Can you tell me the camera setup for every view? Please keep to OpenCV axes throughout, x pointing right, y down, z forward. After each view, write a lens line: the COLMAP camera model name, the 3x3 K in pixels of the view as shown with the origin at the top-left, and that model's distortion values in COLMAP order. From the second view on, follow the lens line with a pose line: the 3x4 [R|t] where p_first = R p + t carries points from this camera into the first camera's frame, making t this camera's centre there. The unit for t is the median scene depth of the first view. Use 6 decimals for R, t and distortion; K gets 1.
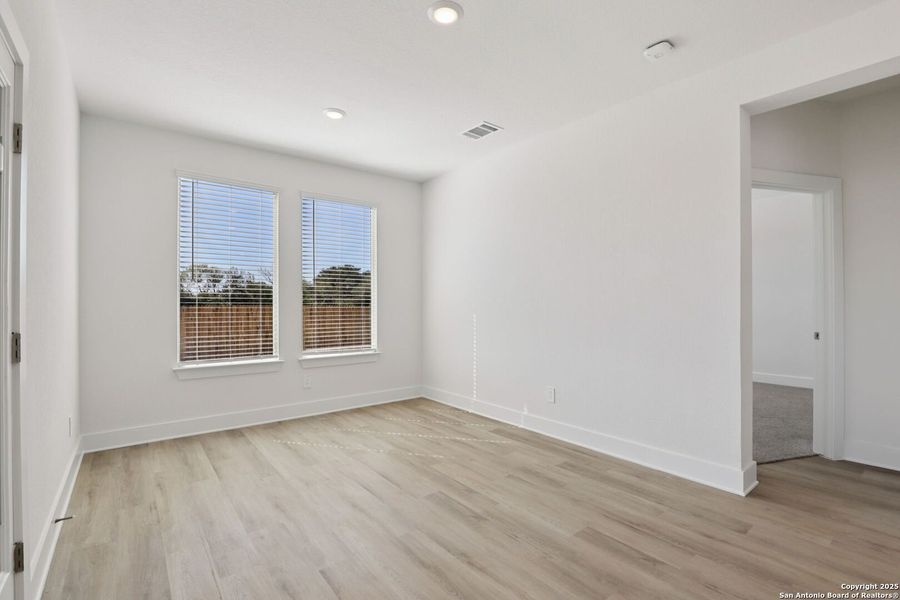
lens RADIAL K [[405.5, 0, 461.4], [0, 405.5, 304.5], [0, 0, 1]] dist [-0.025509, 0.000482]
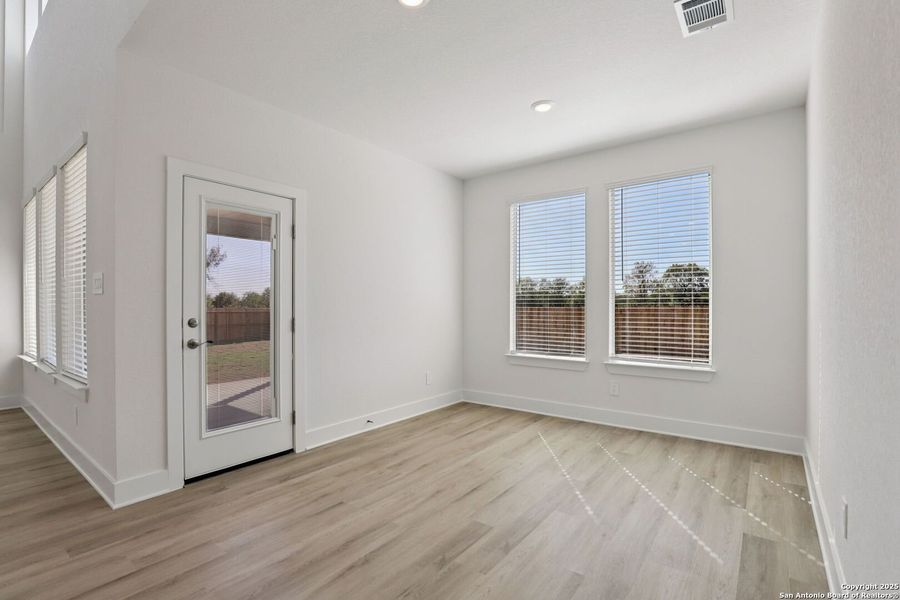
lens RADIAL K [[417.5, 0, 457.7], [0, 417.5, 305.0], [0, 0, 1]] dist [-0.022628, 0.000869]
pose [[0.247971, 0.000445, -0.968767, 0.550207], [0.001477, 0.999999, 0.000838, -0.000942], [0.968766, -0.001639, 0.247970, 0.514045]]
